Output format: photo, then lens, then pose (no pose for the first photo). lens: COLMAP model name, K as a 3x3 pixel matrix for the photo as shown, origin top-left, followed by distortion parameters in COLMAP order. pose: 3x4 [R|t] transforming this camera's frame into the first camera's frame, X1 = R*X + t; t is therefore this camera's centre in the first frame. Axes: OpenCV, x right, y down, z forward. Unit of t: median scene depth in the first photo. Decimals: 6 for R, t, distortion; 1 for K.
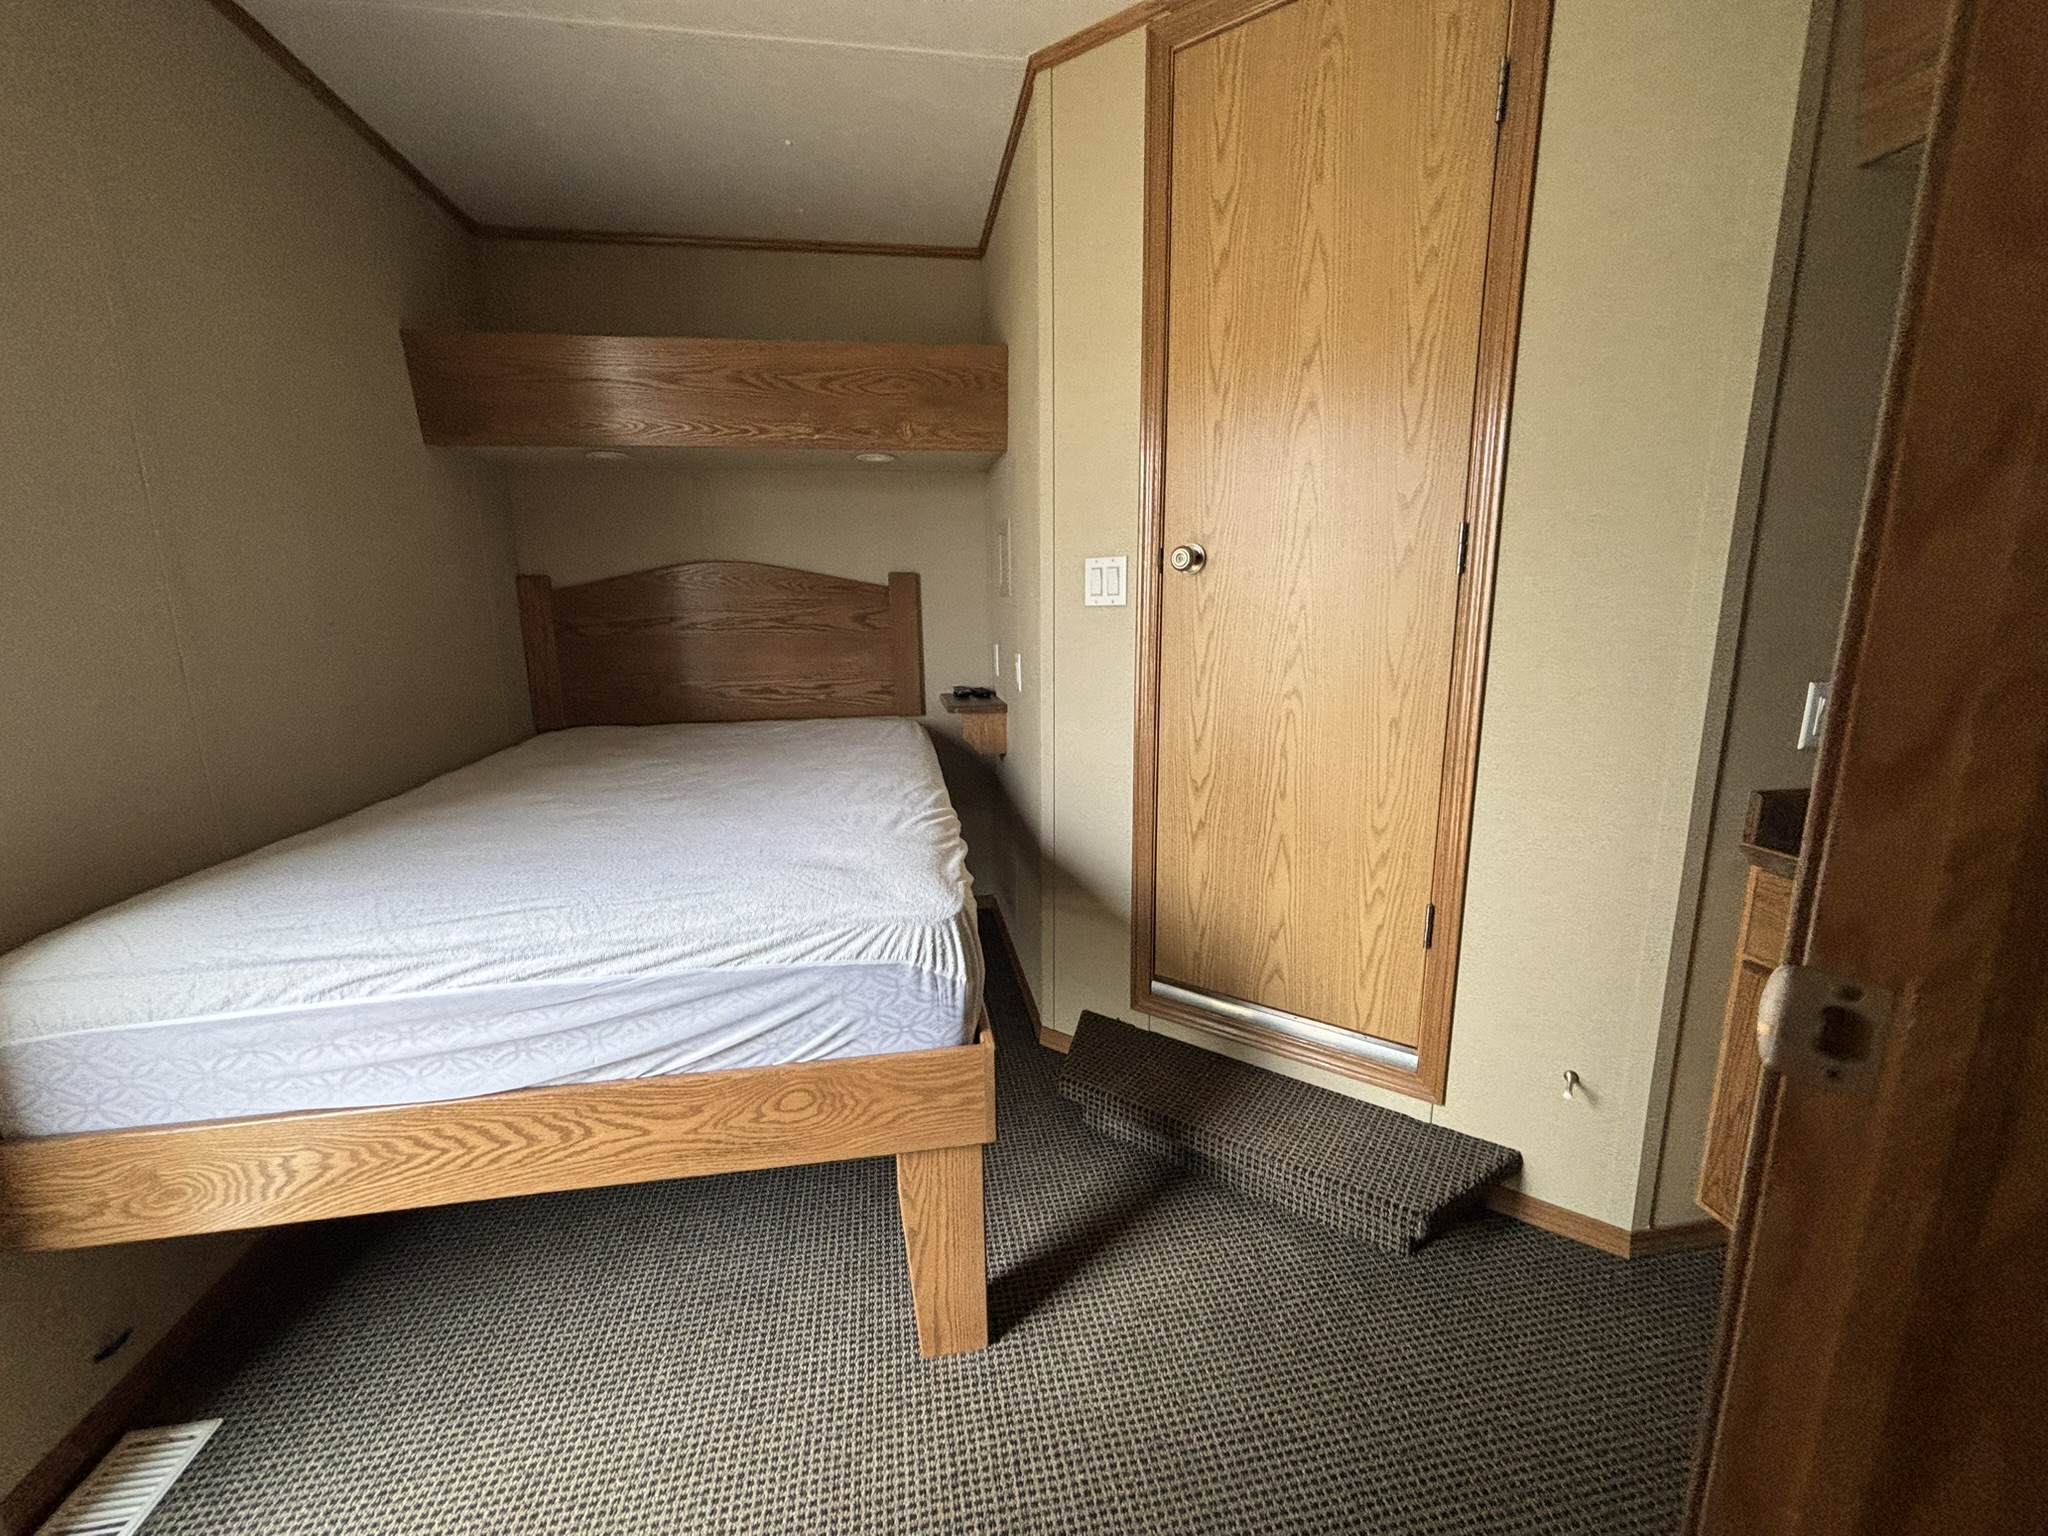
lens RADIAL K [[833.7, 0, 1005.1], [0, 833.7, 771.4], [0, 0, 1]] dist [0.000804, -0.000909]
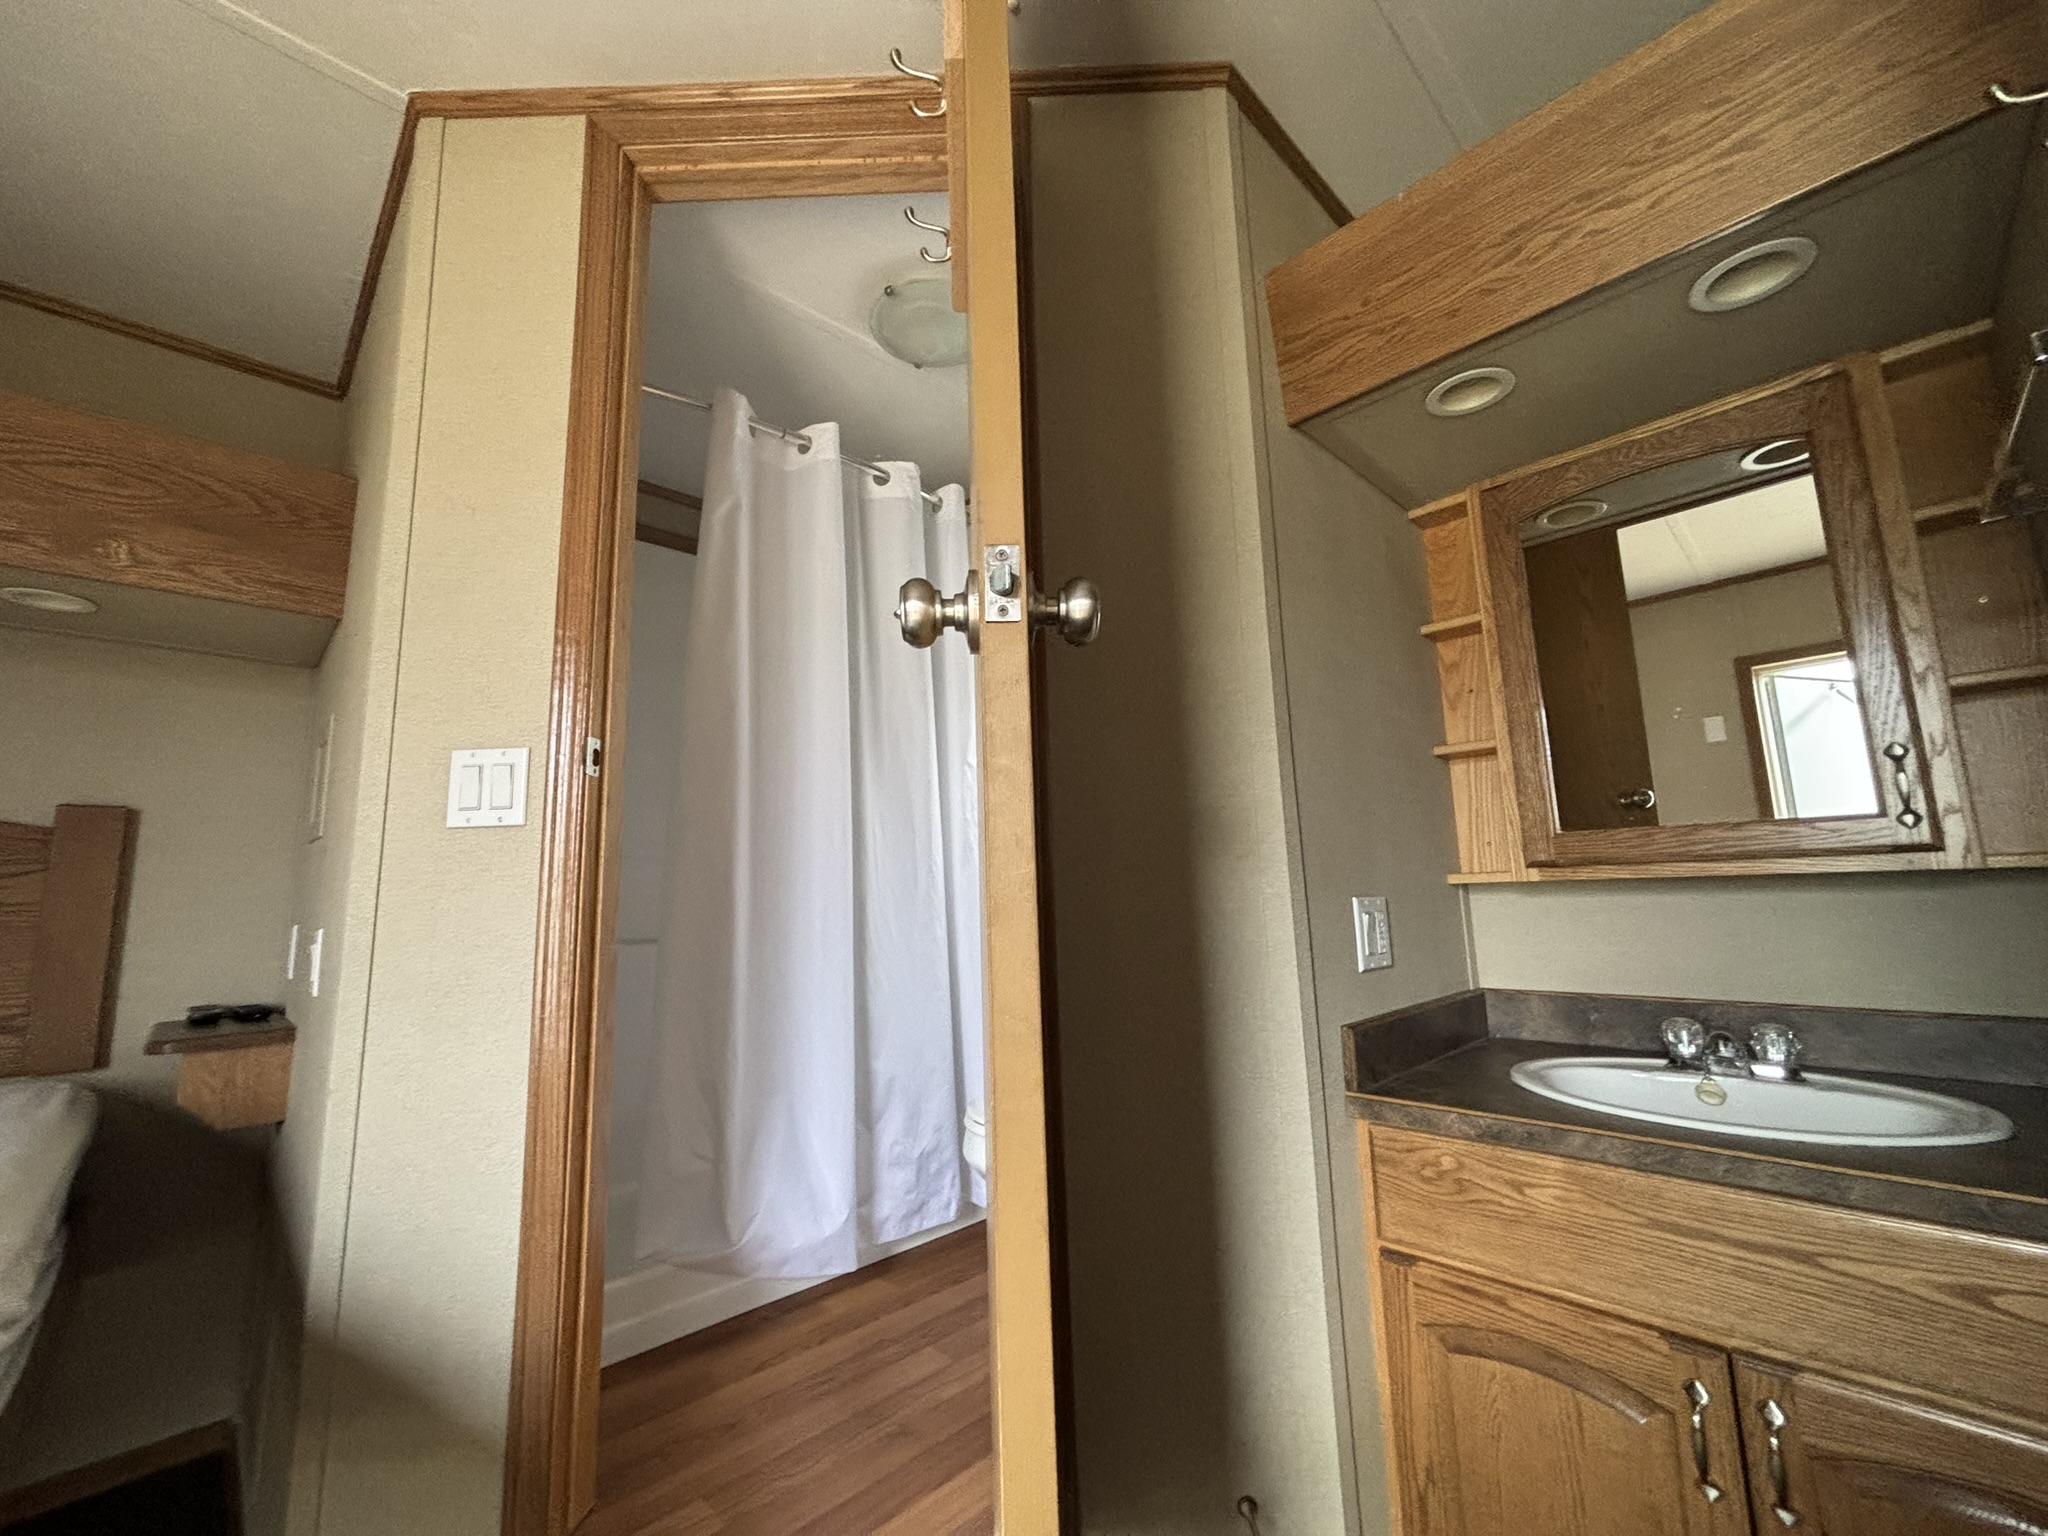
lens RADIAL K [[833.7, 0, 1028.0], [0, 833.7, 770.4], [0, 0, 1]] dist [0.000804, -0.000909]
pose [[0.805723, 0.079732, 0.586901, 0.078901], [0.135425, 0.939849, -0.313598, 0.001214], [-0.576603, 0.332154, 0.746460, 0.317960]]
